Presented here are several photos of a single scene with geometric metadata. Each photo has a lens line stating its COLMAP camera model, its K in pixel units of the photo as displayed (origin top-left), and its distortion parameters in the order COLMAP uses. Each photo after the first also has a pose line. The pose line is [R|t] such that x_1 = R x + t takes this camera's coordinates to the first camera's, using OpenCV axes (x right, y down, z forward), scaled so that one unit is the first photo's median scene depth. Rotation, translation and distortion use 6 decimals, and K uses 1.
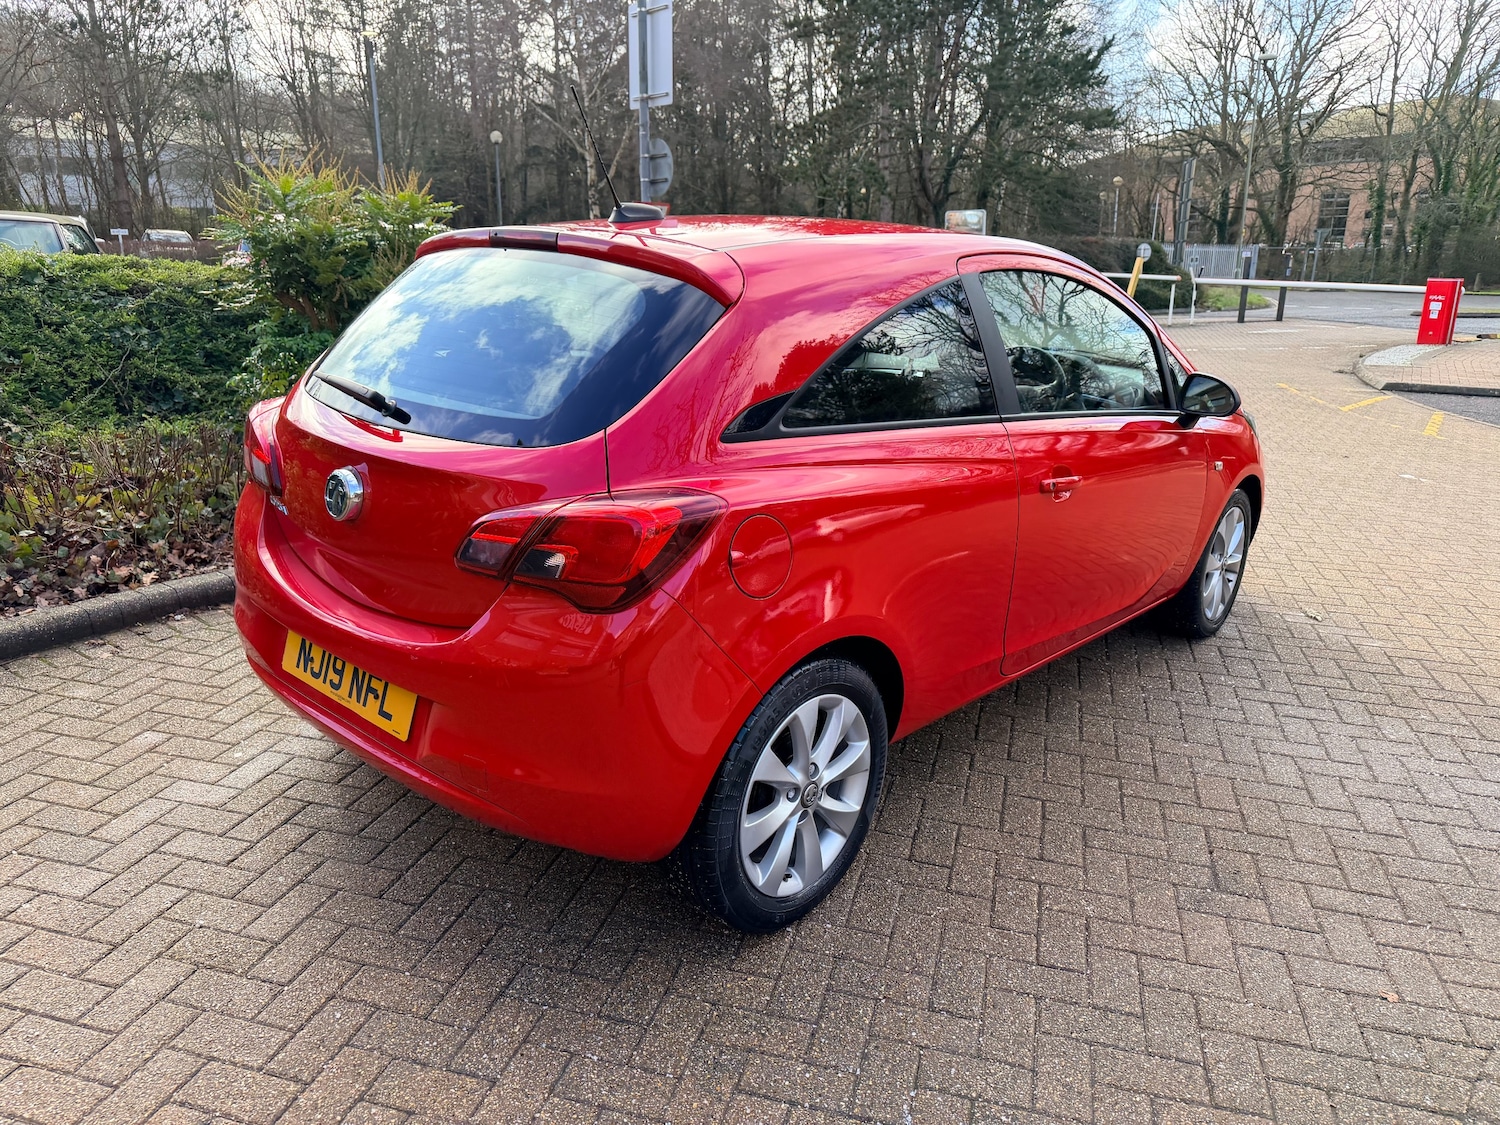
lens RADIAL K [[1054.7, 0, 759.9], [0, 1054.7, 569.2], [0, 0, 1]] dist [0.011246, -0.020153]
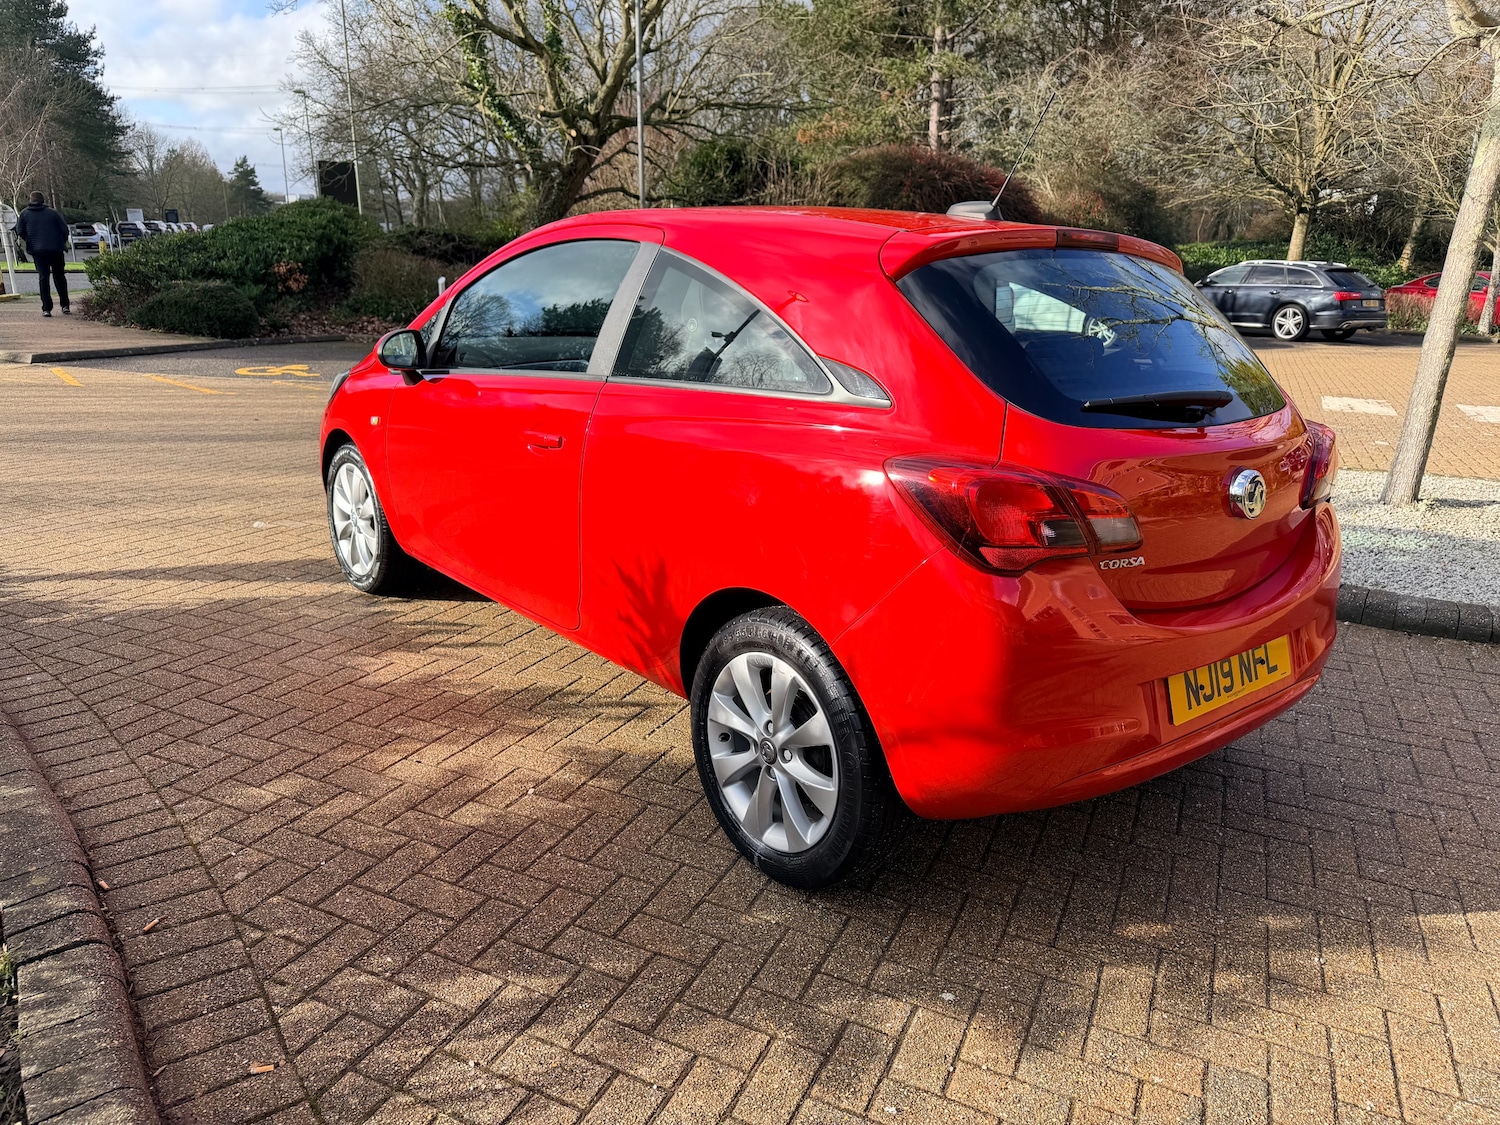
lens RADIAL K [[1054.7, 0, 749.3], [0, 1054.7, 572.7], [0, 0, 1]] dist [0.011246, -0.020153]
pose [[0.174867, -0.305737, 0.935920, -0.989254], [0.266542, 0.929772, 0.253928, -0.263548], [-0.947828, 0.205058, 0.244078, 0.824938]]
